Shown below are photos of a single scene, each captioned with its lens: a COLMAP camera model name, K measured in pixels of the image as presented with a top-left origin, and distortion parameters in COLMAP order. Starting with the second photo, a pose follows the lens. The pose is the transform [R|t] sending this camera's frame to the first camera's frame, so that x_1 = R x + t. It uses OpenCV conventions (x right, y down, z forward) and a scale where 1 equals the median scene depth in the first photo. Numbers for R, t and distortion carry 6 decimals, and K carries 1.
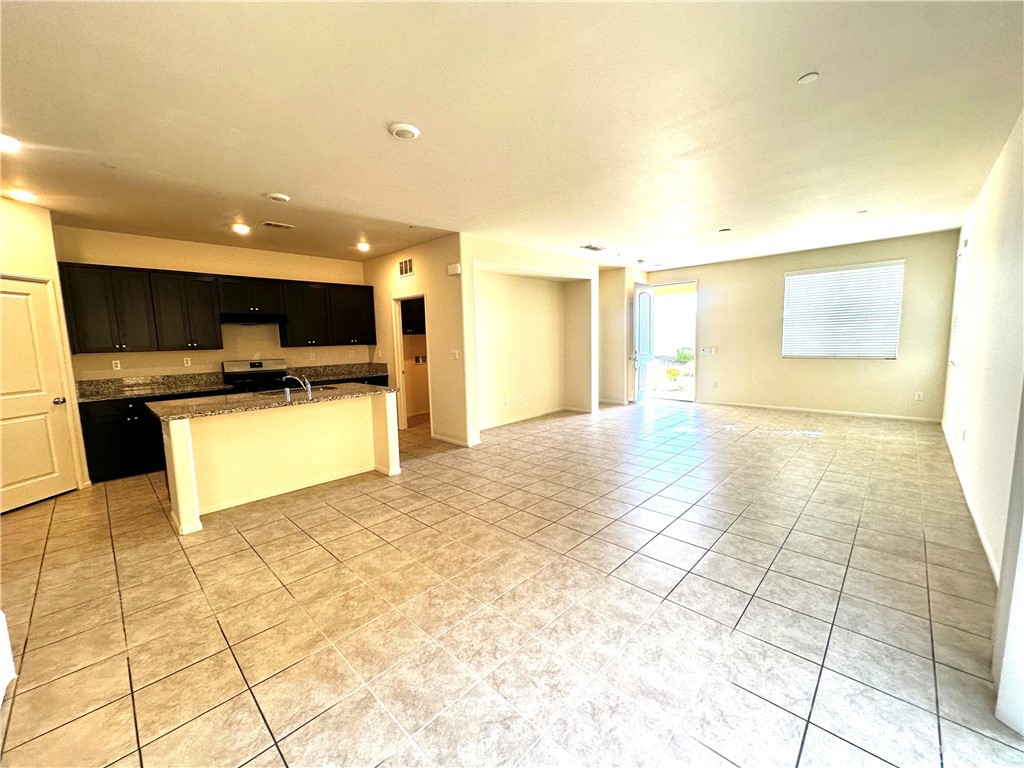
lens RADIAL K [[409.0, 0, 511.8], [0, 409.0, 386.4], [0, 0, 1]] dist [-0.003286, 0.000523]
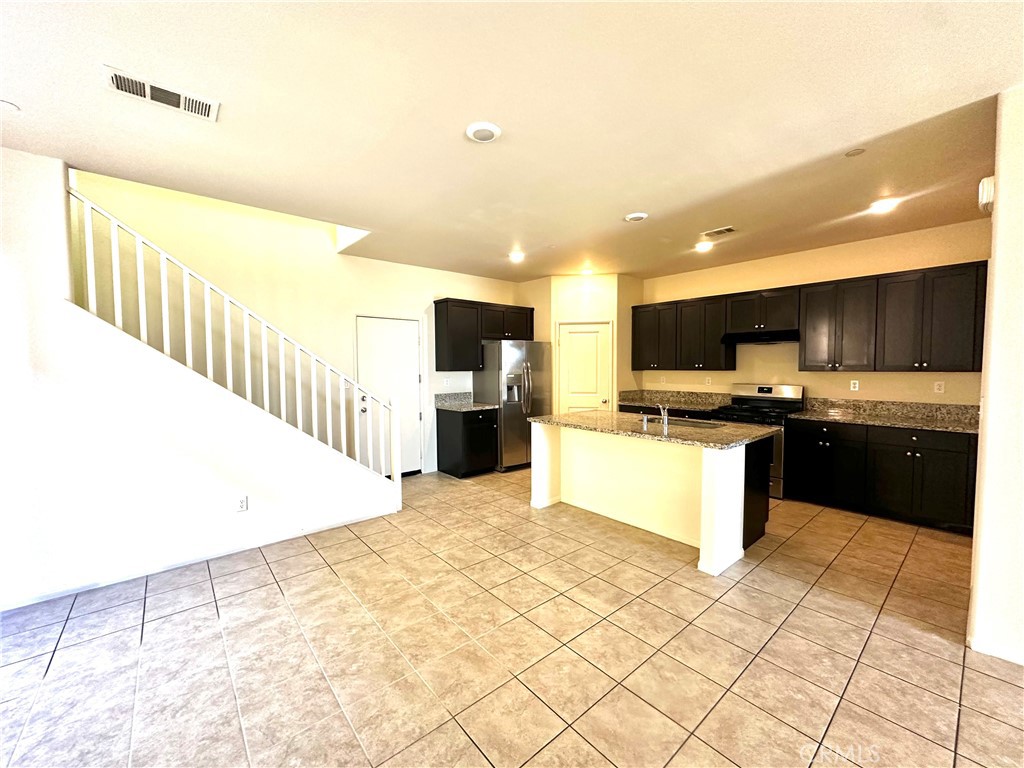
lens RADIAL K [[409.0, 0, 507.7], [0, 409.0, 382.6], [0, 0, 1]] dist [-0.003286, 0.000523]
pose [[-0.107591, 0.068074, -0.991862, 0.527892], [-0.107019, 0.991063, 0.079628, -0.144905], [0.988418, 0.114715, -0.099345, 1.005083]]
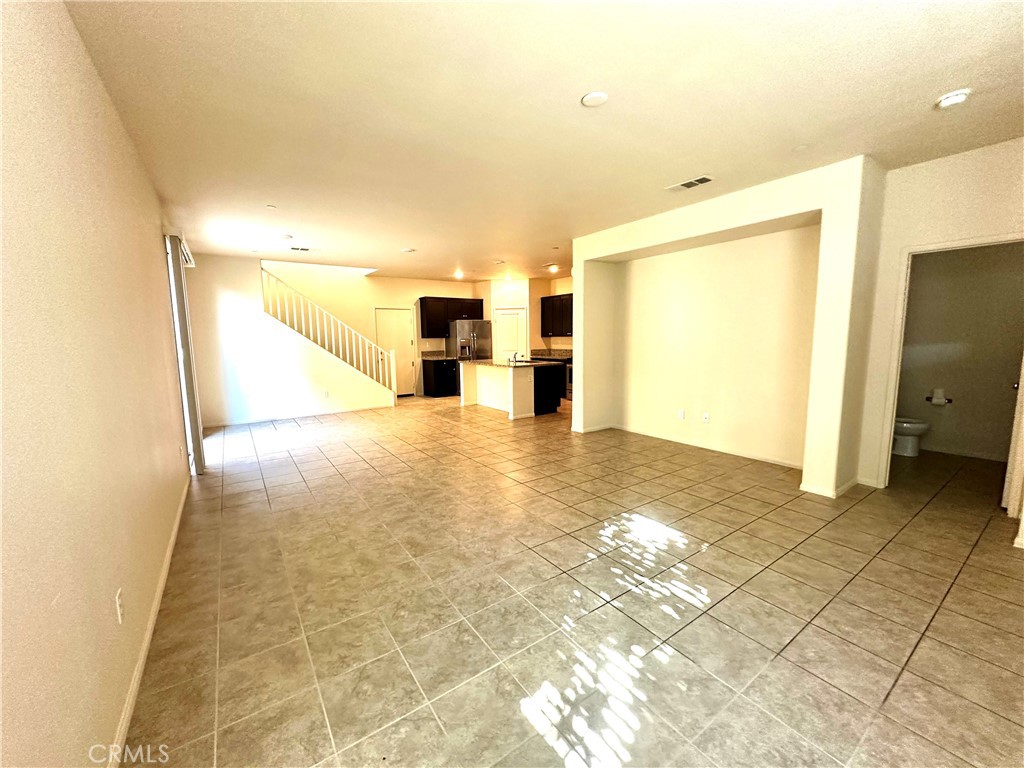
lens RADIAL K [[409.0, 0, 515.6], [0, 409.0, 381.6], [0, 0, 1]] dist [-0.003286, 0.000523]
pose [[-0.188165, 0.150973, -0.970464, 1.759750], [-0.093516, 0.980871, 0.170724, -0.299207], [0.977675, 0.122879, -0.170447, 1.793195]]
